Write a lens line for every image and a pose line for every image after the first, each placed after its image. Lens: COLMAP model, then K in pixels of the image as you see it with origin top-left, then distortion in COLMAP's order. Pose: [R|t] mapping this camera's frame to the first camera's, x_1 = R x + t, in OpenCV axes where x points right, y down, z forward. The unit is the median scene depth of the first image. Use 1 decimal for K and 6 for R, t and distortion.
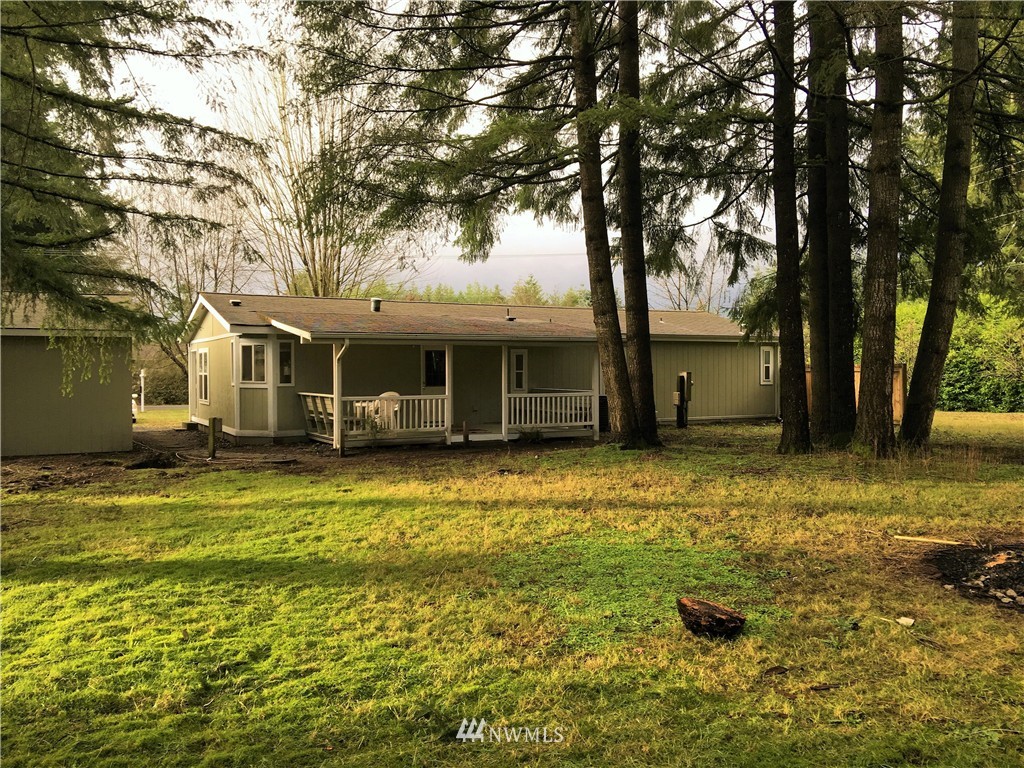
lens RADIAL K [[858.8, 0, 518.4], [0, 858.8, 375.2], [0, 0, 1]] dist [0.080043, -0.127960]
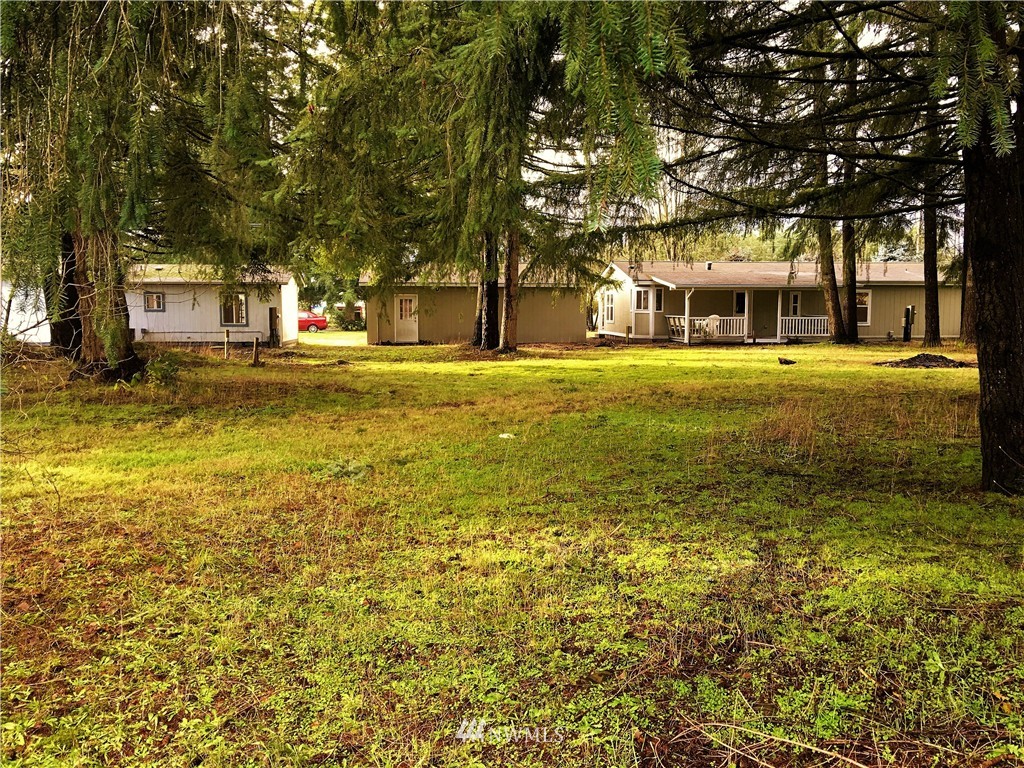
lens RADIAL K [[858.8, 0, 513.0], [0, 858.8, 385.4], [0, 0, 1]] dist [0.080043, -0.127960]
pose [[0.926814, 0.041164, -0.373258, 0.174164], [-0.008057, 0.995925, 0.089828, 0.006695], [0.375435, -0.080246, 0.923368, -1.050740]]
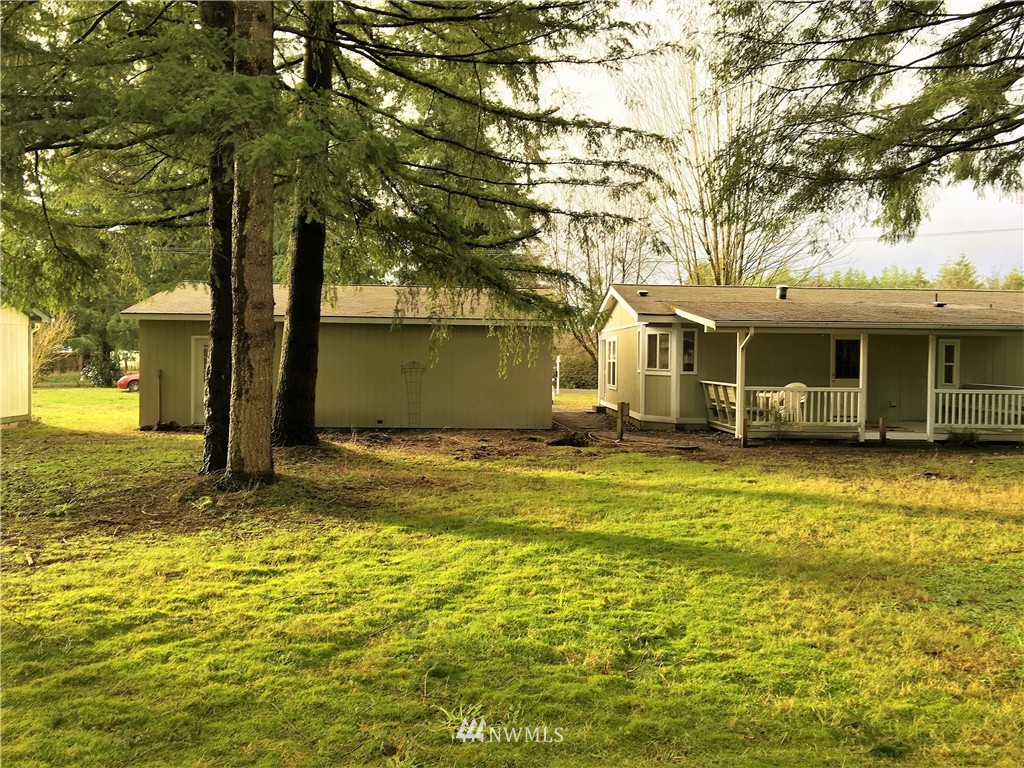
lens RADIAL K [[858.8, 0, 512.5], [0, 858.8, 374.0], [0, 0, 1]] dist [0.080043, -0.127960]
pose [[0.896652, 0.024014, -0.442084, -0.007848], [-0.019113, 0.999697, 0.015538, 0.000747], [0.442323, -0.005483, 0.896839, -0.002816]]
